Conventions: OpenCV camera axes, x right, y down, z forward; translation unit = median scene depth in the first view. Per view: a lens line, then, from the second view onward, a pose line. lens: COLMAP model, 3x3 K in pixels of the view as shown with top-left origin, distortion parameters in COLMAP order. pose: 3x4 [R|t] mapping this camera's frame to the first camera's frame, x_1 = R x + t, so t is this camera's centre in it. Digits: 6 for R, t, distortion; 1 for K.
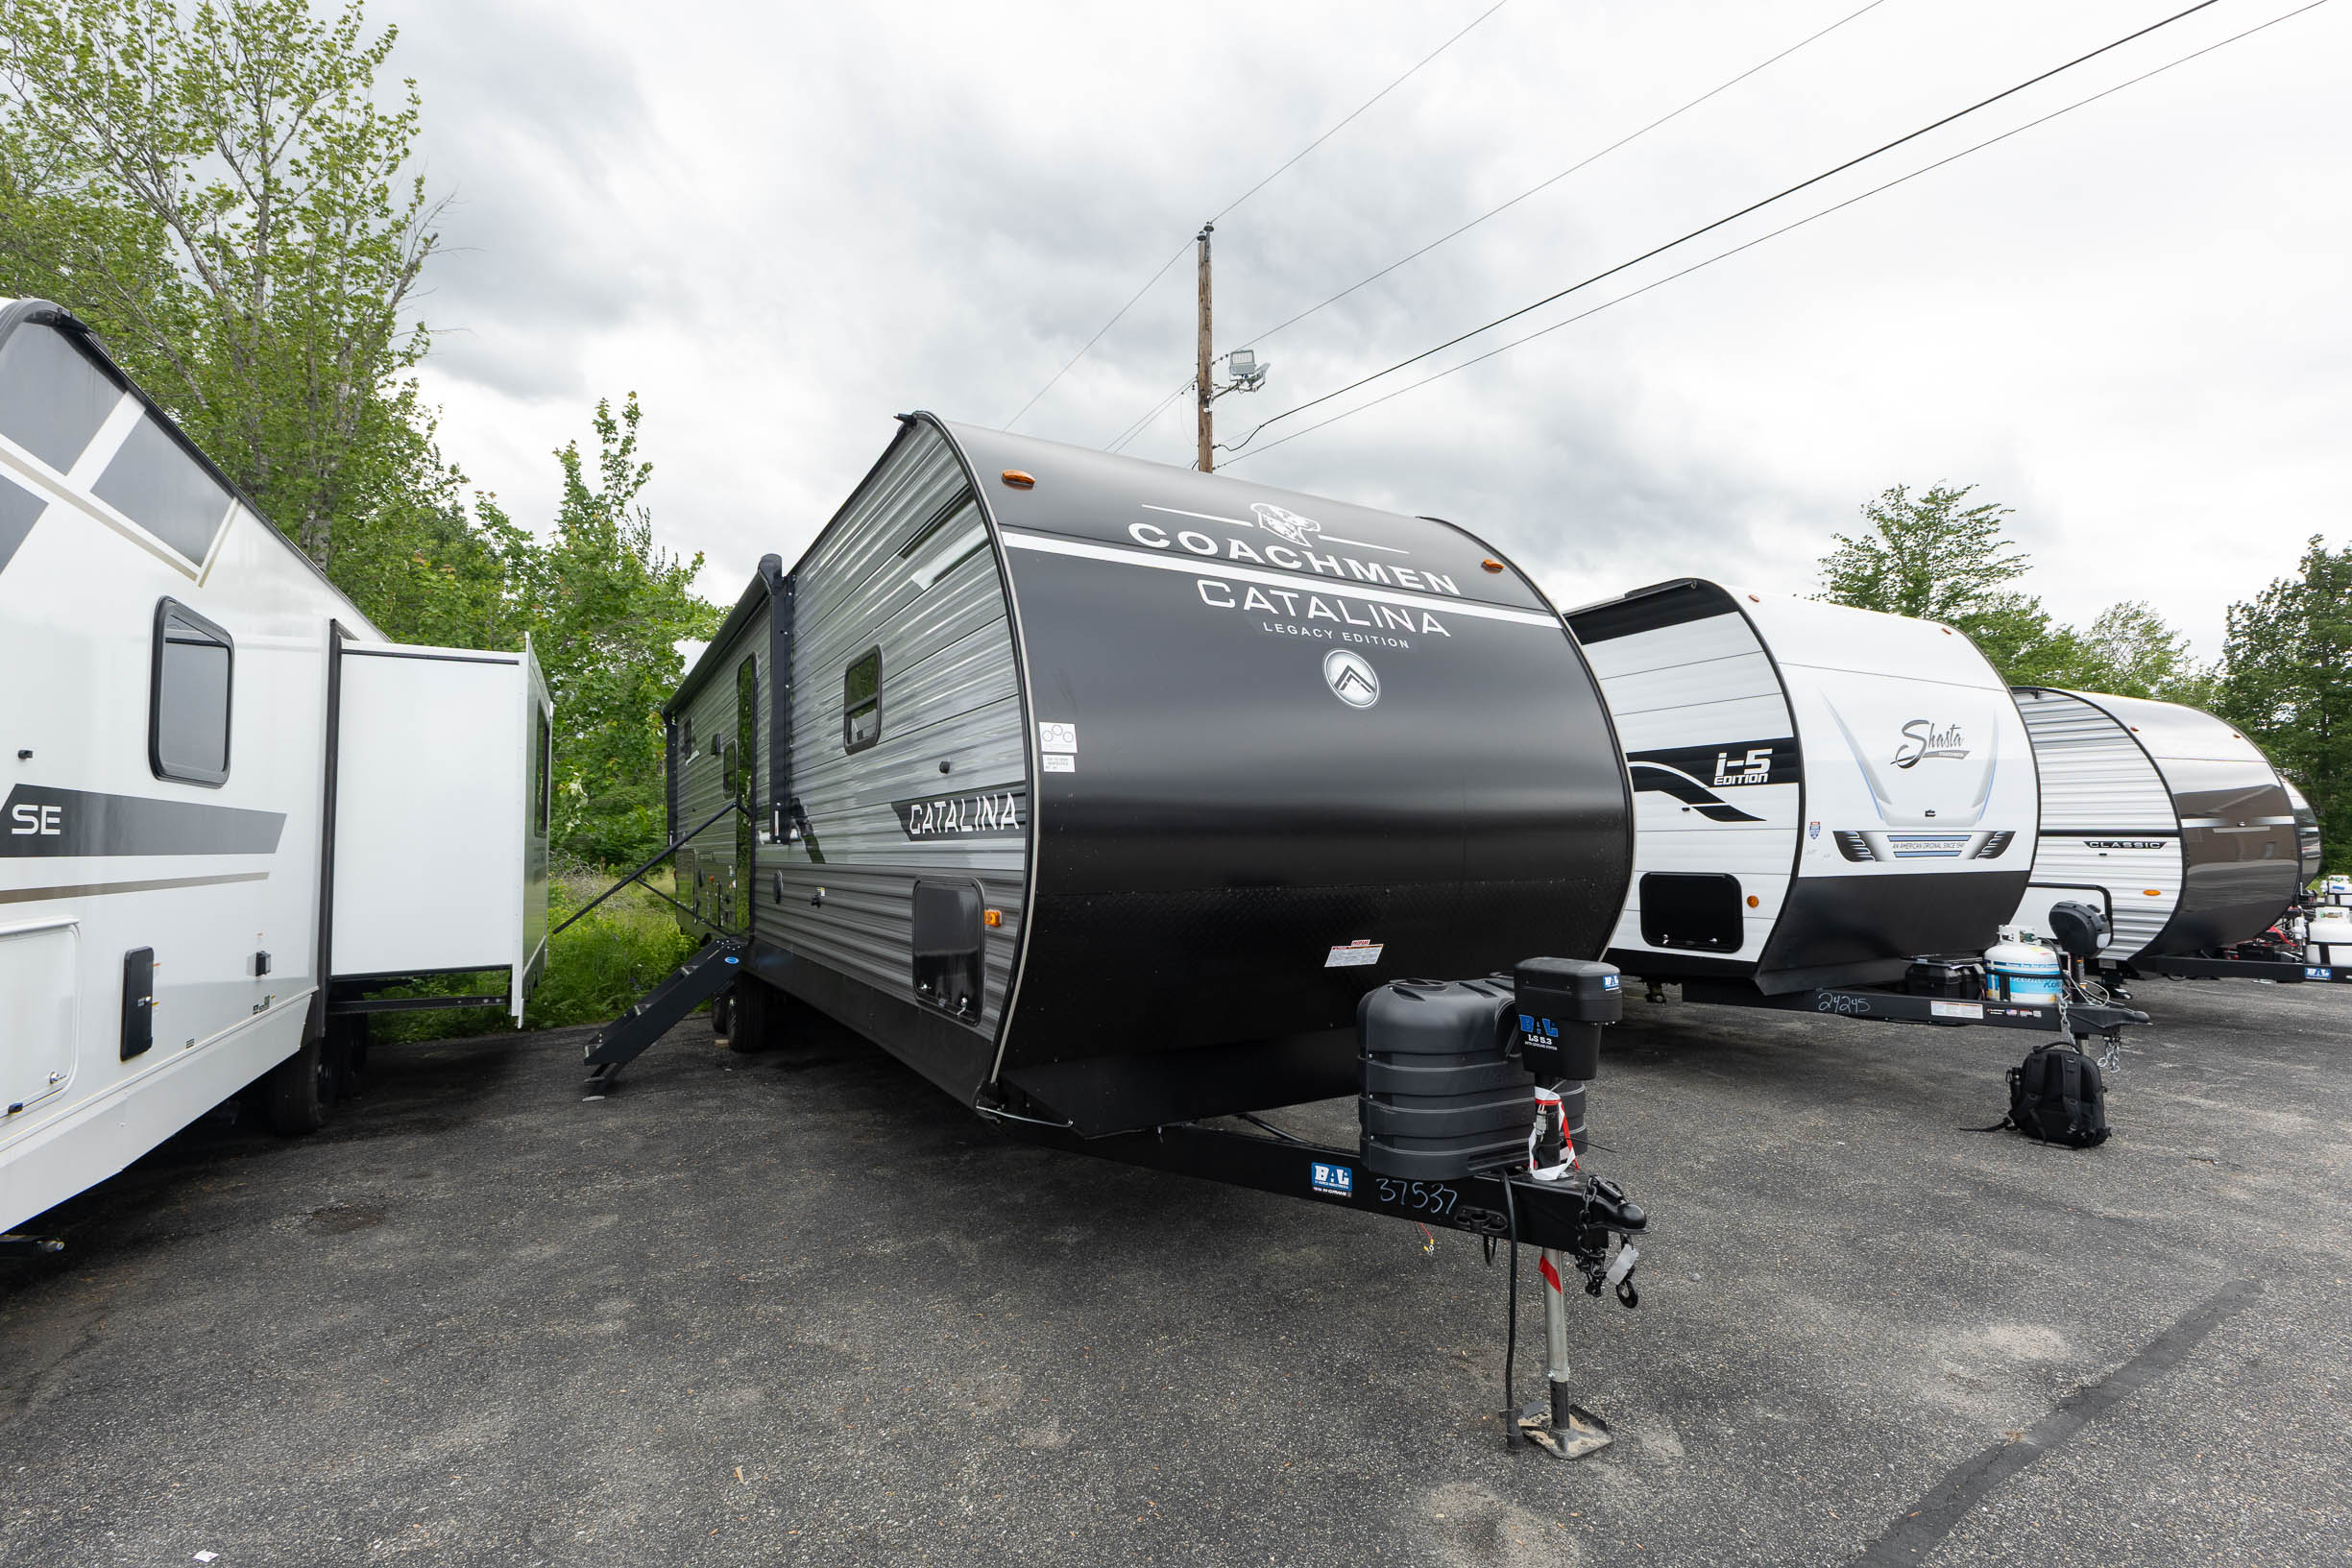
lens RADIAL K [[1028.3, 0, 1176.0], [0, 1028.3, 784.0], [0, 0, 1]] dist [0.003016, 0.000427]
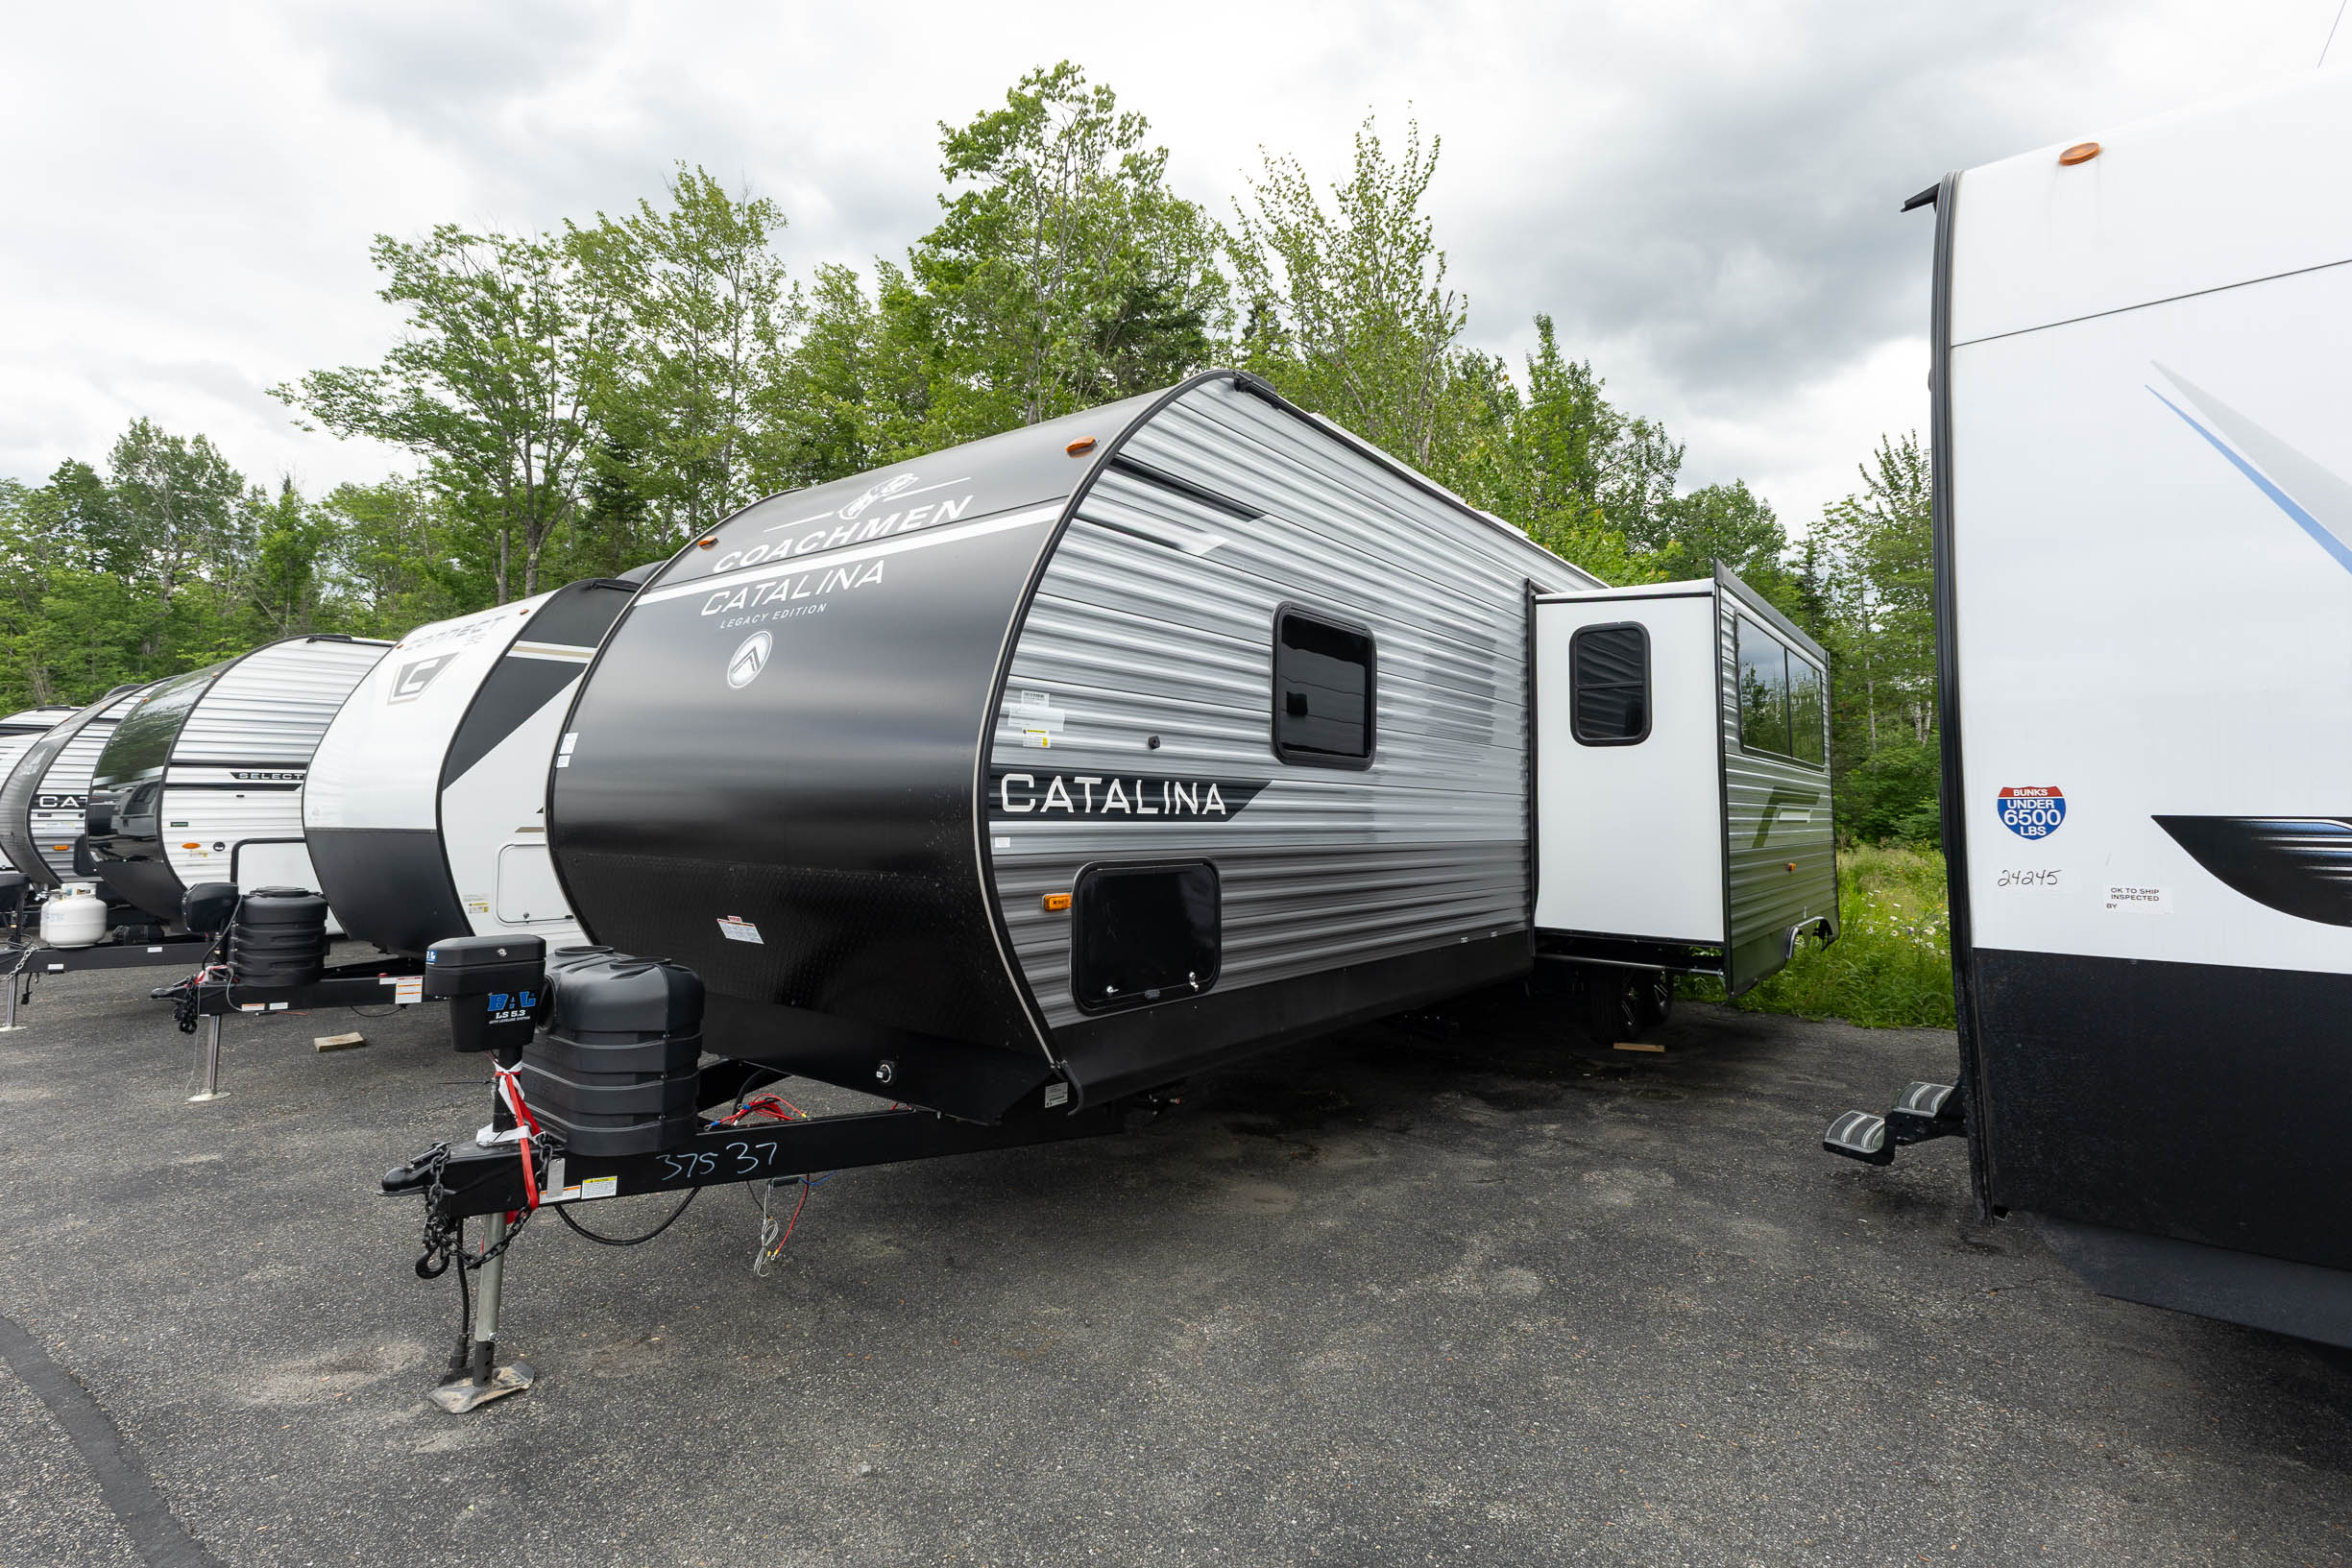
lens RADIAL K [[1088.3, 0, 1176.0], [0, 1088.3, 784.0], [0, 0, 1]] dist [0.025295, 0.000233]
pose [[0.374204, -0.024455, -0.927024, 1.215204], [0.054293, 0.998515, -0.004425, 0.031076], [0.925756, -0.048675, 0.374976, 0.890443]]
